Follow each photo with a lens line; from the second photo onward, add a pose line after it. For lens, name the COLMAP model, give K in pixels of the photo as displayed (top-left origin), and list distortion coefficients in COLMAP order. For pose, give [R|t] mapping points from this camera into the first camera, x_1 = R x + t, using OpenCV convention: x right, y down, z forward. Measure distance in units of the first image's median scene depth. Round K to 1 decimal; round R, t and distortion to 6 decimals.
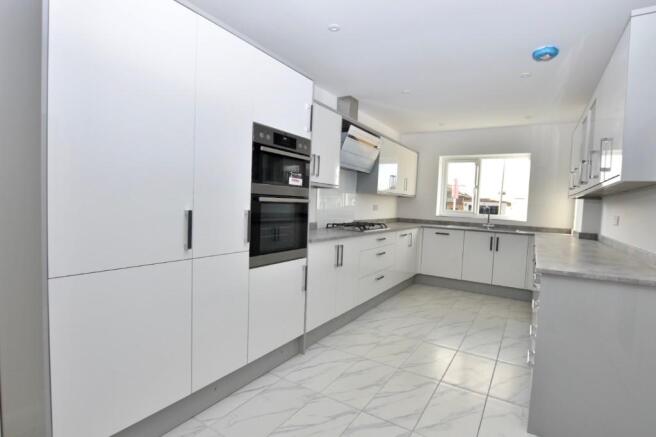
lens RADIAL K [[328.6, 0, 338.1], [0, 328.6, 218.9], [0, 0, 1]] dist [-0.003419, -0.000137]
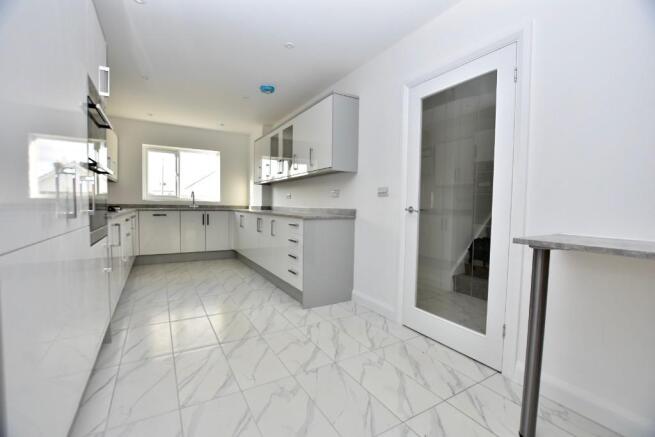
lens RADIAL K [[285.4, 0, 327.5], [0, 285.4, 218.5], [0, 0, 1]] dist [-0.012518, -0.000047]
pose [[0.471093, -0.077091, 0.878708, -0.483740], [0.051051, 0.996887, 0.060090, 0.052220], [-0.880605, 0.016551, 0.473562, 0.097372]]
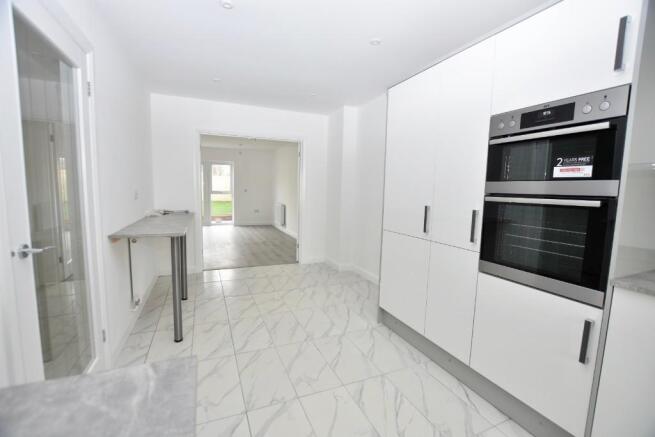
lens RADIAL K [[300.3, 0, 327.5], [0, 300.3, 218.5], [0, 0, 1]] dist [-0.016105, 0.000325]
pose [[-0.586268, 0.024269, -0.809754, 0.550103], [-0.090864, 0.991274, 0.095495, -0.035309], [0.805006, 0.129563, -0.578947, 0.897772]]
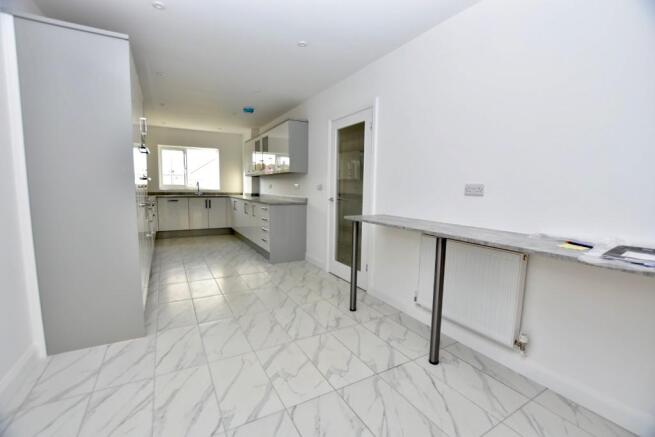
lens RADIAL K [[285.4, 0, 327.5], [0, 285.4, 218.5], [0, 0, 1]] dist [-0.012518, -0.000047]
pose [[0.490346, -0.129757, 0.861814, -0.827884], [0.050849, 0.991430, 0.120341, 0.011832], [-0.870043, -0.015186, 0.492741, -0.399074]]
